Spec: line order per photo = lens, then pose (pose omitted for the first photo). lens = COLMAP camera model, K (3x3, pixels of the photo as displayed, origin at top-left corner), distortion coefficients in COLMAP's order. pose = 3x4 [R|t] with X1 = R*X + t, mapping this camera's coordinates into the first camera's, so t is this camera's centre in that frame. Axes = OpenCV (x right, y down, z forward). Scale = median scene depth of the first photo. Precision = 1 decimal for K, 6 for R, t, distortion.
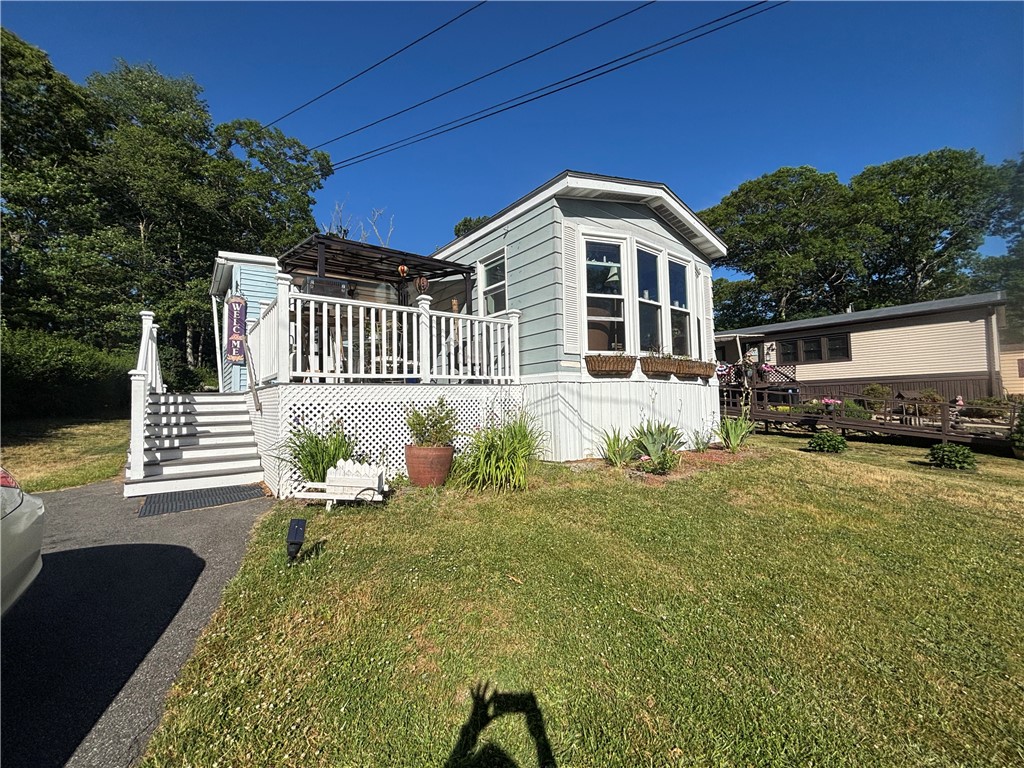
lens RADIAL K [[414.5, 0, 508.4], [0, 414.5, 387.7], [0, 0, 1]] dist [-0.000228, 0.000197]
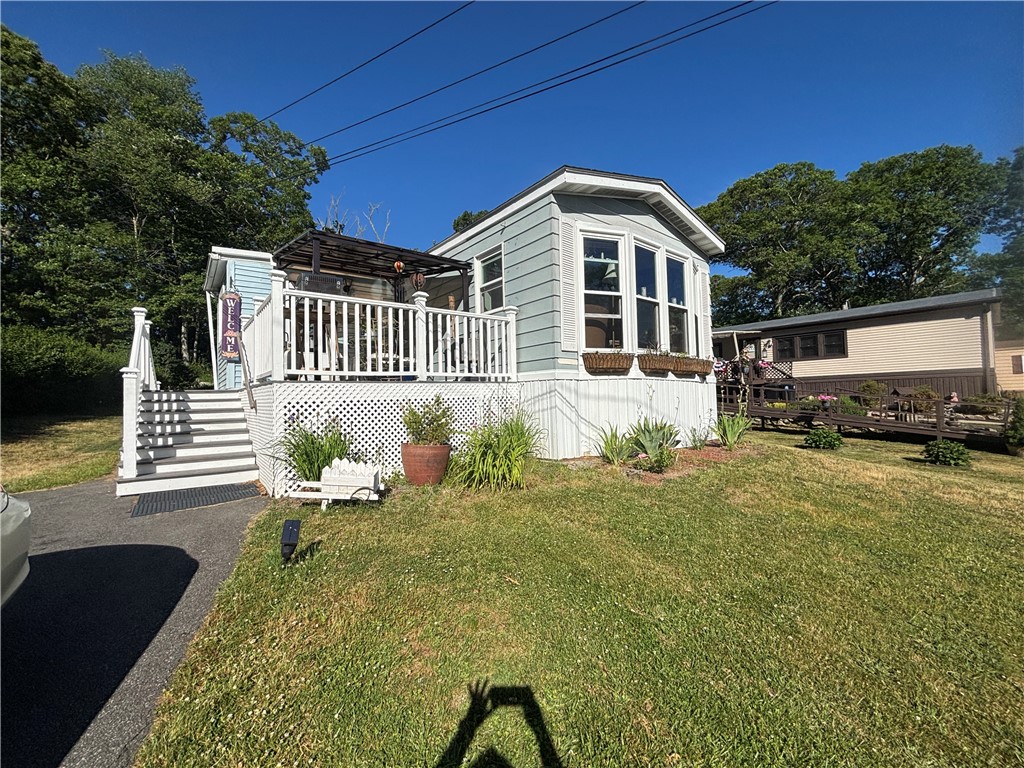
lens RADIAL K [[414.5, 0, 508.4], [0, 414.5, 387.7], [0, 0, 1]] dist [-0.000228, 0.000197]
pose [[0.999978, 0.000329, 0.006688, 0.000417], [-0.000395, 0.999951, 0.009889, -0.003887], [-0.006685, -0.009891, 0.999929, 0.005668]]
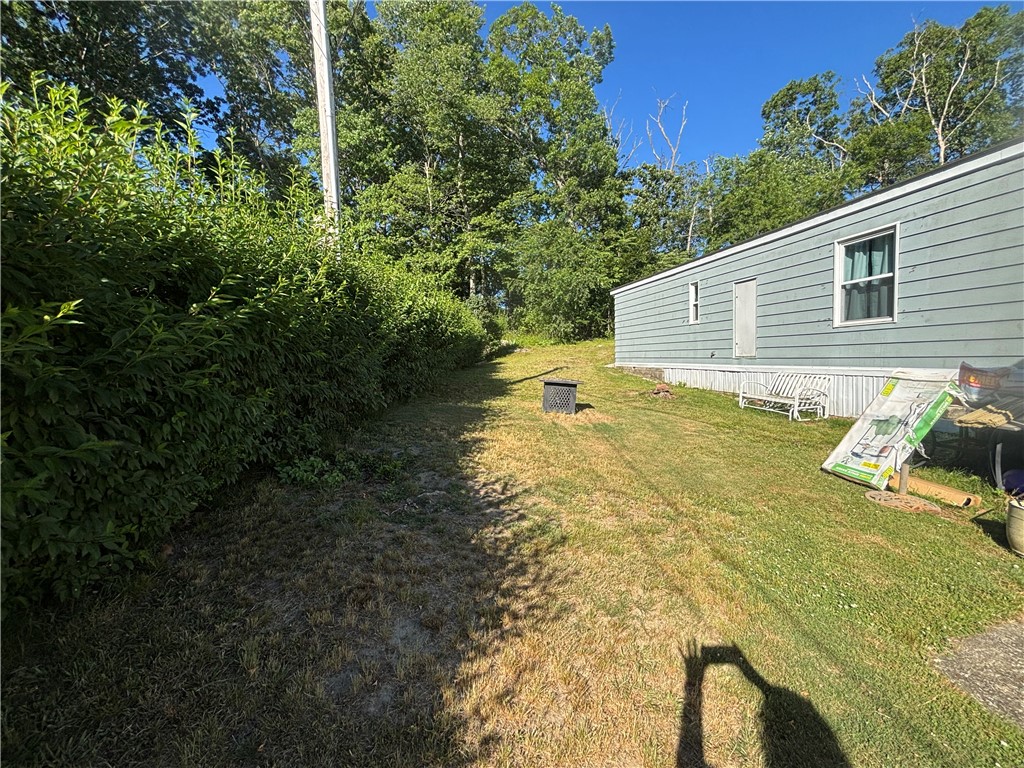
lens RADIAL K [[414.5, 0, 508.4], [0, 414.5, 387.7], [0, 0, 1]] dist [-0.000228, 0.000197]
pose [[0.888920, 0.034607, -0.456753, -1.549943], [0.023827, 0.992299, 0.121556, -0.044780], [0.457442, -0.118936, 0.881249, 1.138778]]
